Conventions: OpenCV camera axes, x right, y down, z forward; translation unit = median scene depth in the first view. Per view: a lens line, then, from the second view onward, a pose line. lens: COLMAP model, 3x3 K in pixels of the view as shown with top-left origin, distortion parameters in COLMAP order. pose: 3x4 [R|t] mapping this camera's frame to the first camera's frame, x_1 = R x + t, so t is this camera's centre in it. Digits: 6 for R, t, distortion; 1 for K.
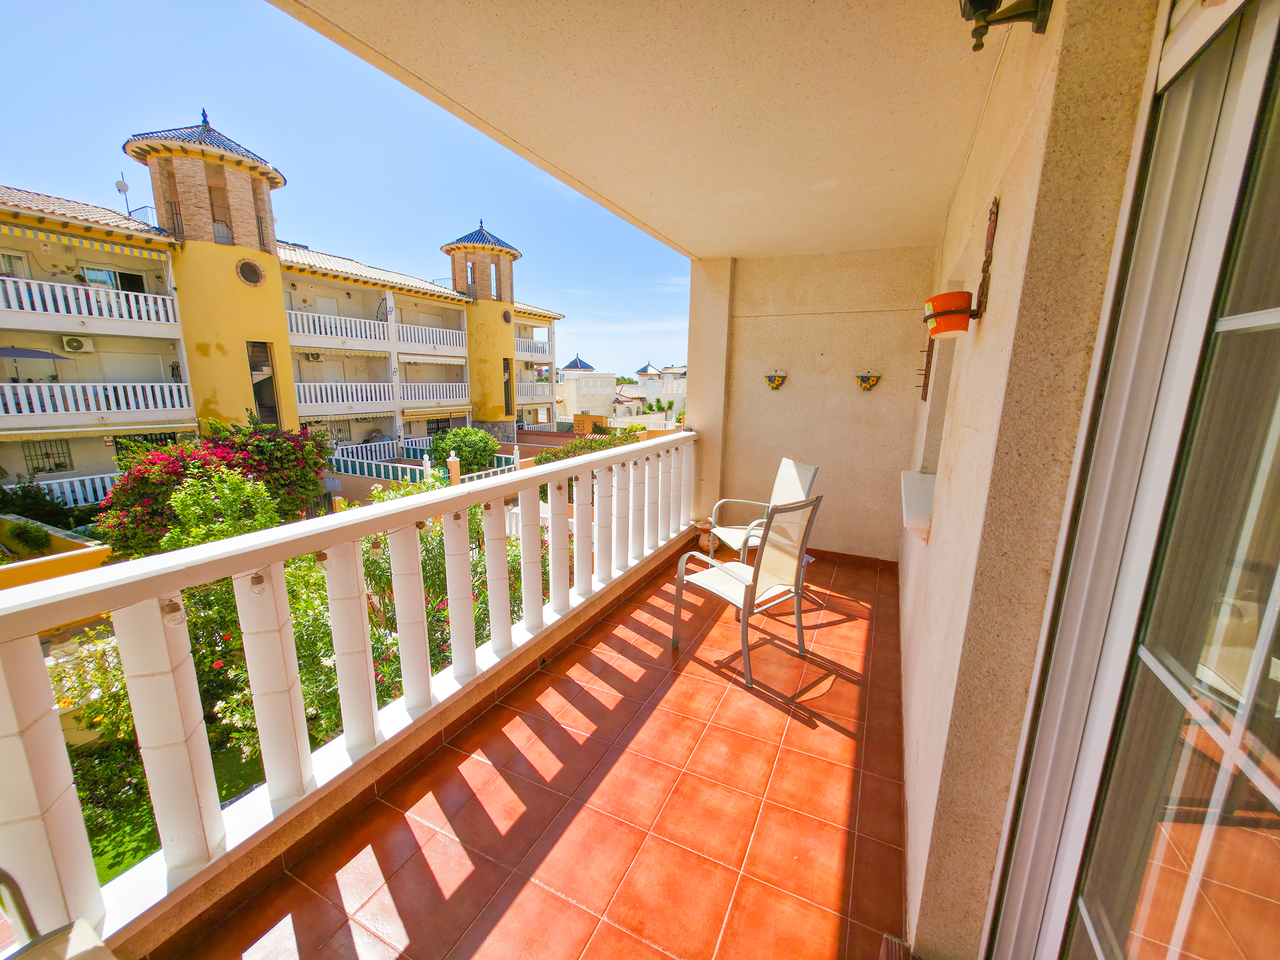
lens RADIAL K [[509.2, 0, 642.2], [0, 509.2, 486.9], [0, 0, 1]] dist [0.002333, -0.001805]
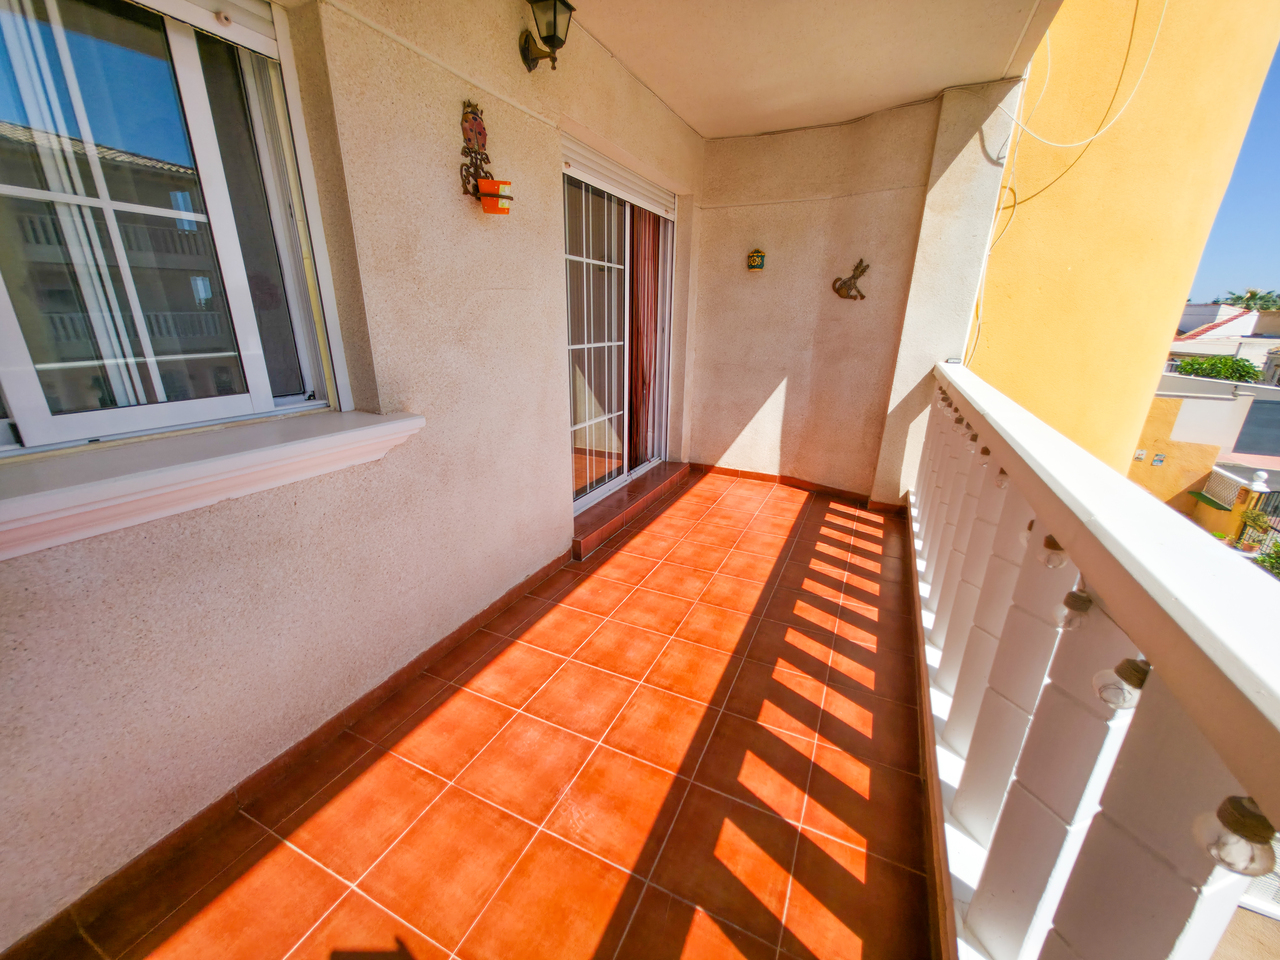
lens RADIAL K [[509.2, 0, 642.2], [0, 509.2, 486.9], [0, 0, 1]] dist [0.002333, -0.001805]
pose [[-0.999315, -0.027787, -0.024429, 0.011880], [-0.036400, 0.856671, 0.514577, -0.018120], [0.006629, 0.515114, -0.857096, 0.116214]]
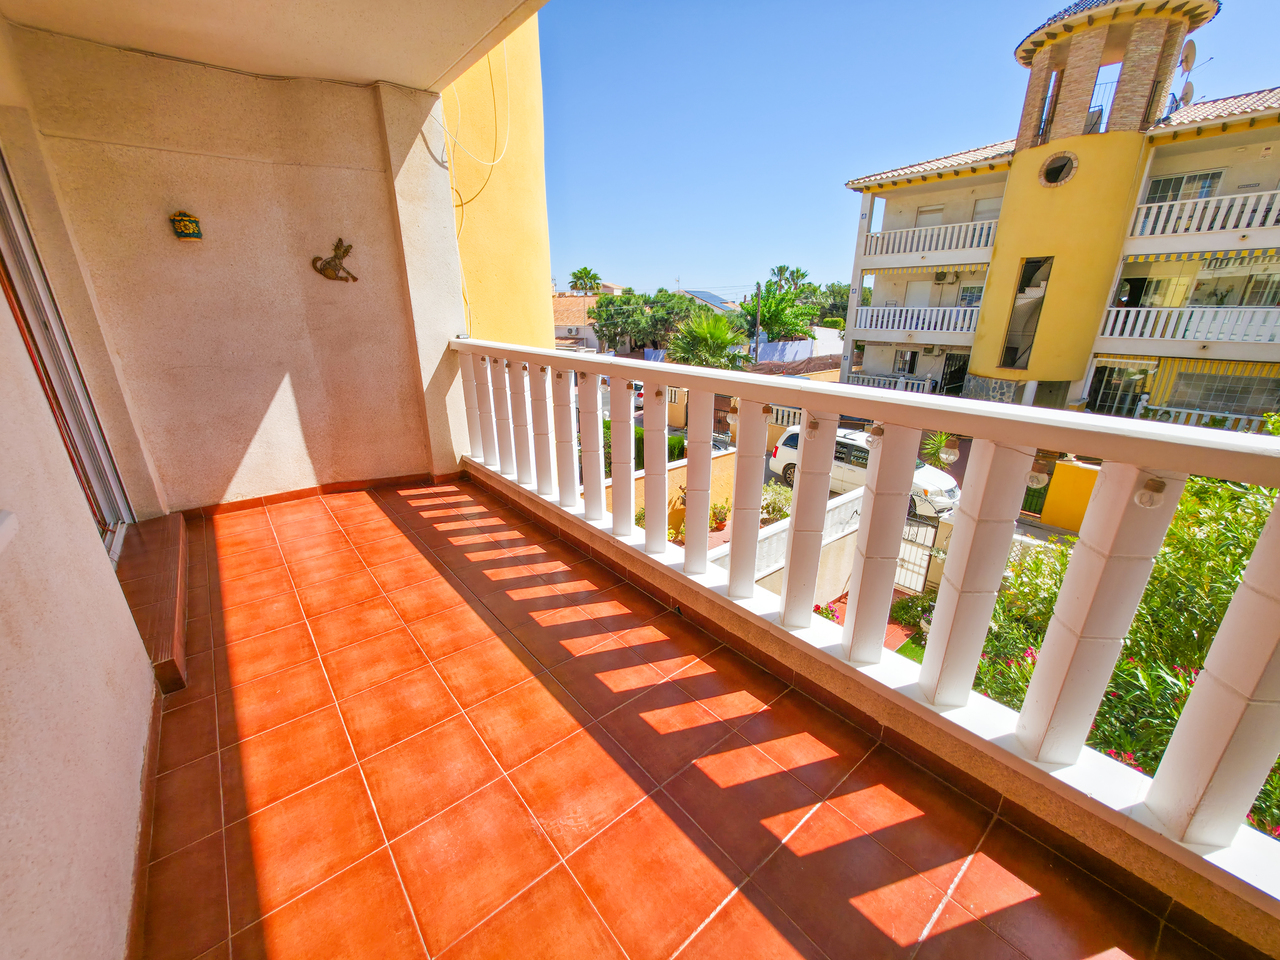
lens RADIAL K [[509.2, 0, 642.2], [0, 509.2, 486.9], [0, 0, 1]] dist [0.002333, -0.001805]
pose [[-0.414051, 0.291230, -0.862407, 0.042755], [-0.197219, 0.896229, 0.397339, -0.013382], [0.888632, 0.334601, -0.313649, 0.101645]]
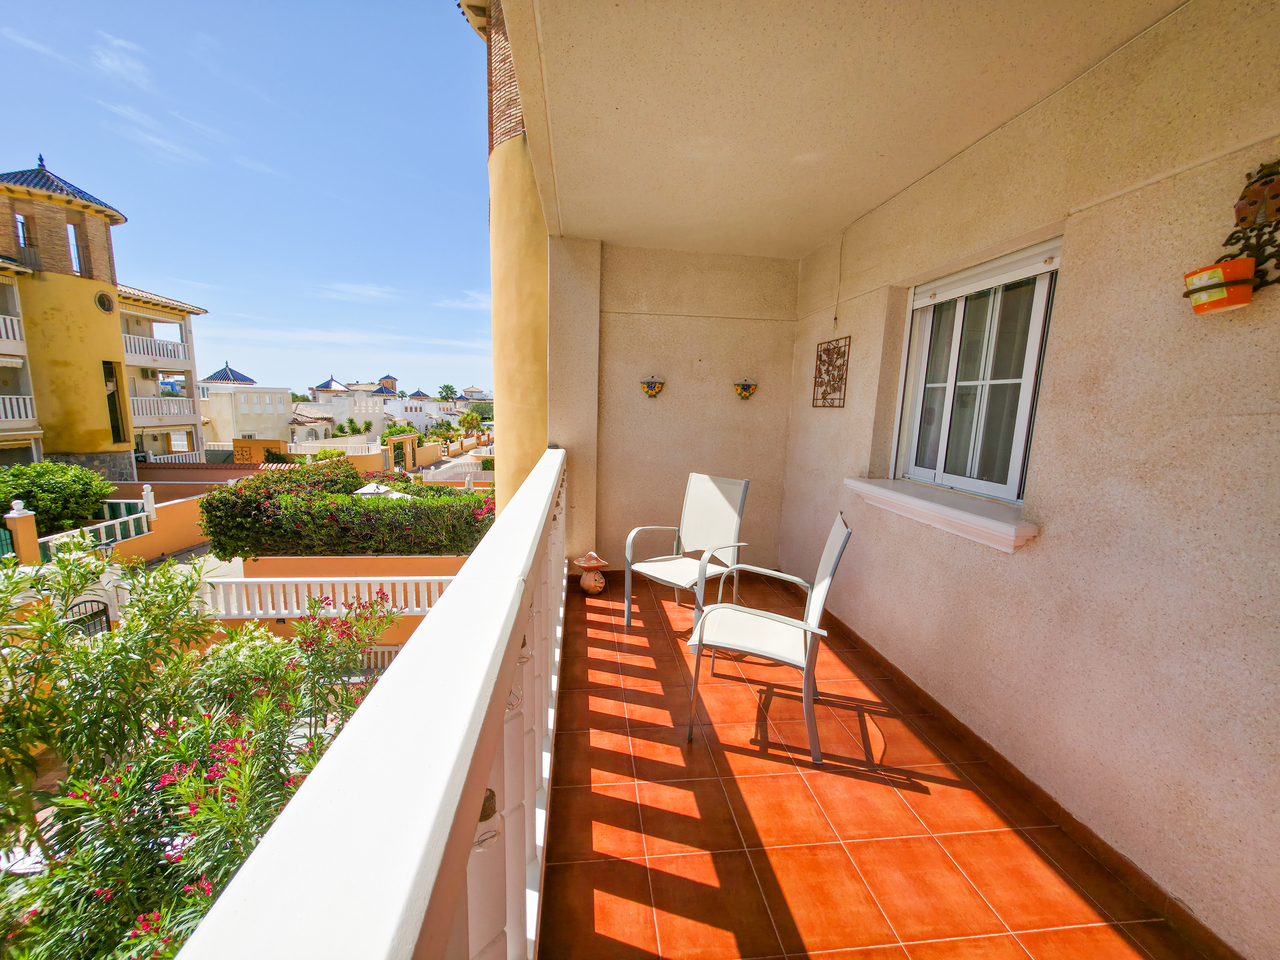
lens RADIAL K [[509.2, 0, 642.2], [0, 509.2, 486.9], [0, 0, 1]] dist [0.002333, -0.001805]
pose [[0.844915, -0.075228, 0.529584, -0.033530], [0.095860, 0.995328, -0.011550, -0.003953], [-0.526241, 0.060525, 0.848179, 0.038072]]
